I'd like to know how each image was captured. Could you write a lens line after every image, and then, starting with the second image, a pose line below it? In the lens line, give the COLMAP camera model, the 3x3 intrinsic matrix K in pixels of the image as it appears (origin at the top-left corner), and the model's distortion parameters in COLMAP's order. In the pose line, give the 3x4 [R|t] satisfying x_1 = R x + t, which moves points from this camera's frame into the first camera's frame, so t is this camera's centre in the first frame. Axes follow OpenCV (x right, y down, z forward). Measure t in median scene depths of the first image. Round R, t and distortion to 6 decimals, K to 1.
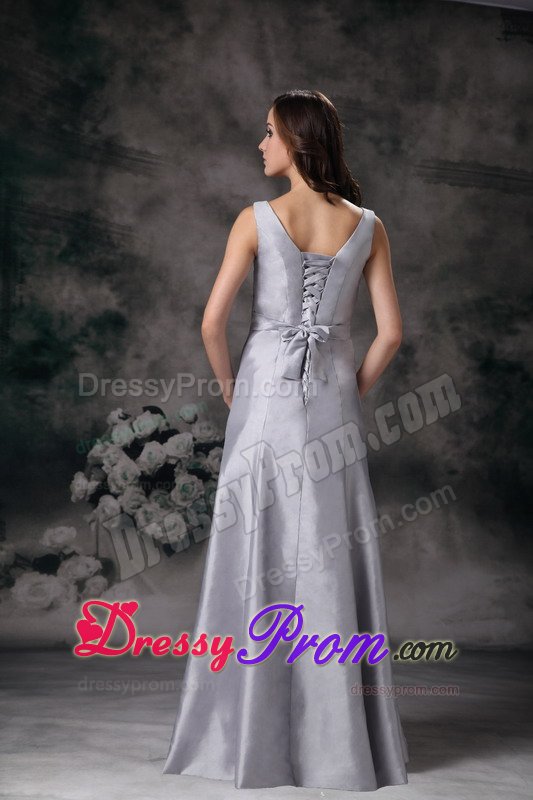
lens RADIAL K [[1835.9, 0, 260.0], [0, 1835.9, 400.0], [0, 0, 1]] dist [0.474734, 0.000000]
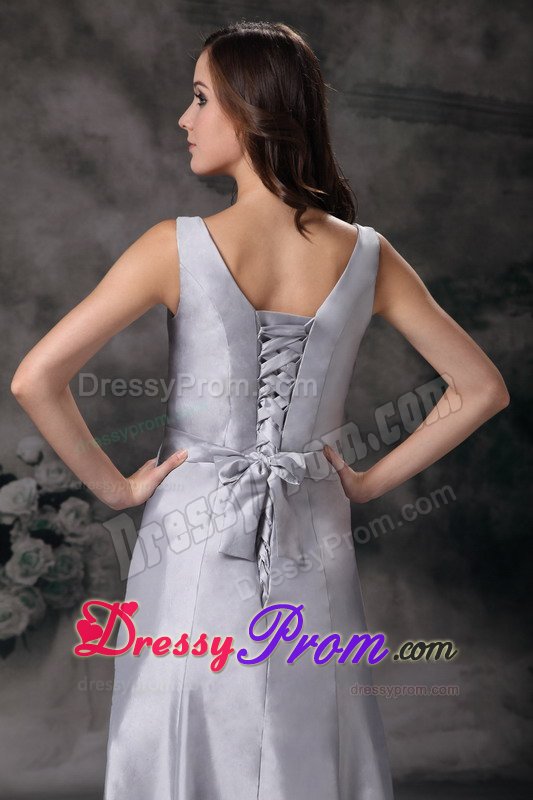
lens RADIAL K [[1889.4, 0, 257.9], [0, 1889.4, 407.8], [0, 0, 1]] dist [0.502464, 0.000000]
pose [[0.996146, -0.015830, 0.086274, -0.014726], [0.010437, 0.997984, 0.062599, -0.053287], [-0.087091, -0.061457, 0.994303, 0.273895]]
